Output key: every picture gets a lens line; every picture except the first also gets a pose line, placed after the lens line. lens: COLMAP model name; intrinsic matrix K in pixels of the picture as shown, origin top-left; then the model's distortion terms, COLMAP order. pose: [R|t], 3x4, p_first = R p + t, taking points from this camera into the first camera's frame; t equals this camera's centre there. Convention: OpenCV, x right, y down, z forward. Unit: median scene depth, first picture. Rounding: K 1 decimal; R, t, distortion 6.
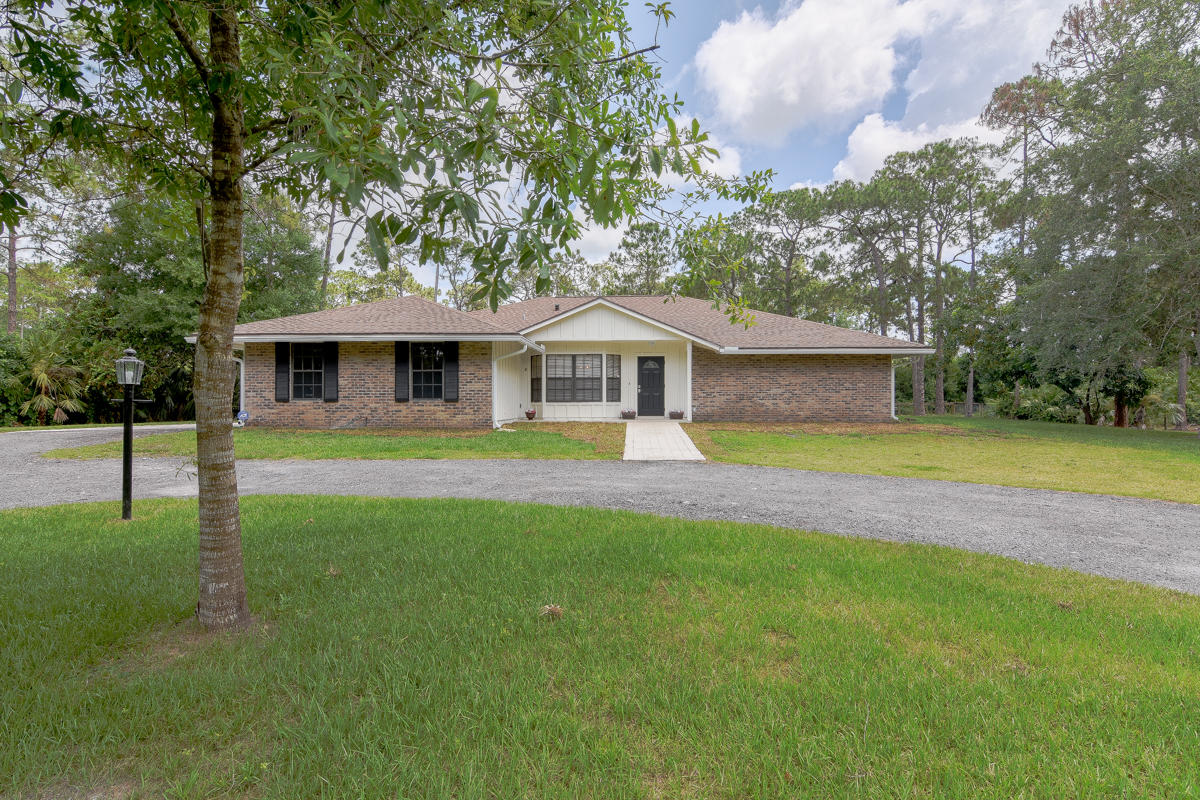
lens RADIAL K [[583.8, 0, 601.8], [0, 583.8, 394.0], [0, 0, 1]] dist [0.004126, -0.007065]
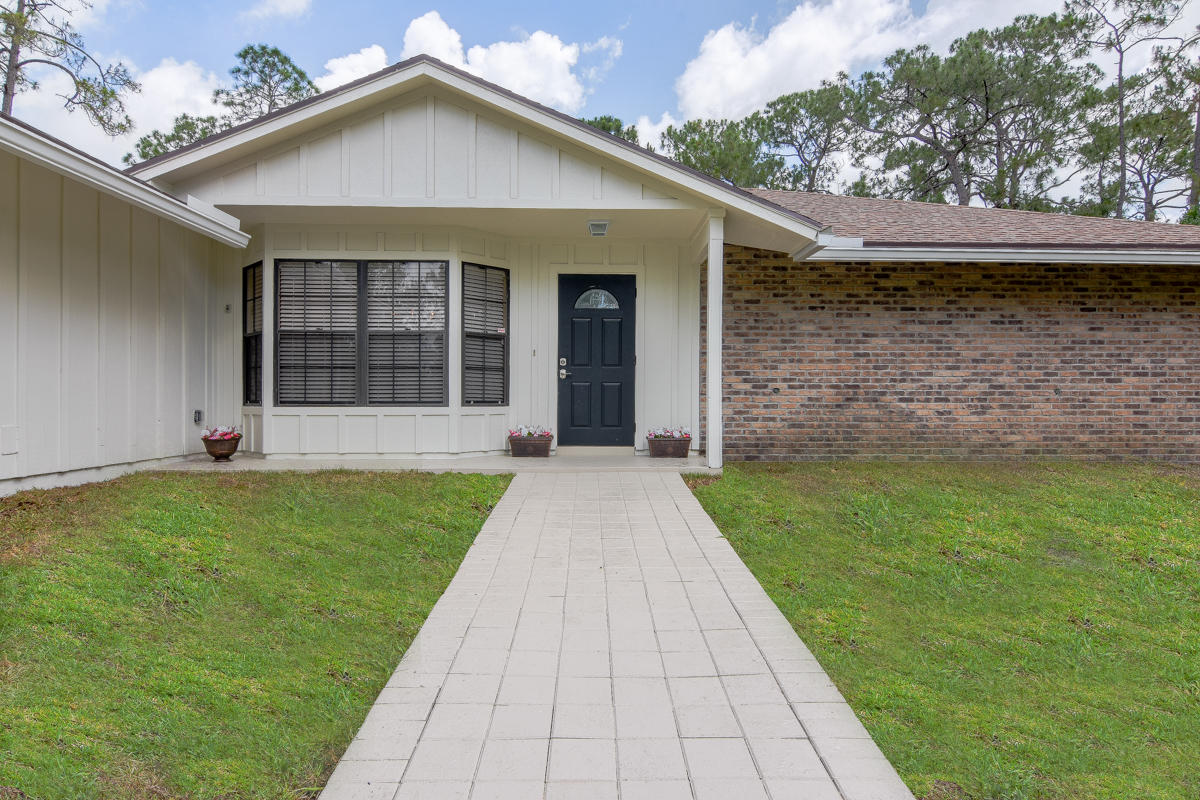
lens RADIAL K [[652.0, 0, 596.7], [0, 652.0, 400.5], [0, 0, 1]] dist [-0.002869, -0.000052]
pose [[0.997673, 0.004224, 0.068053, 0.058914], [-0.005300, 0.999864, 0.015640, 0.004308], [-0.067978, -0.015964, 0.997559, 0.620684]]
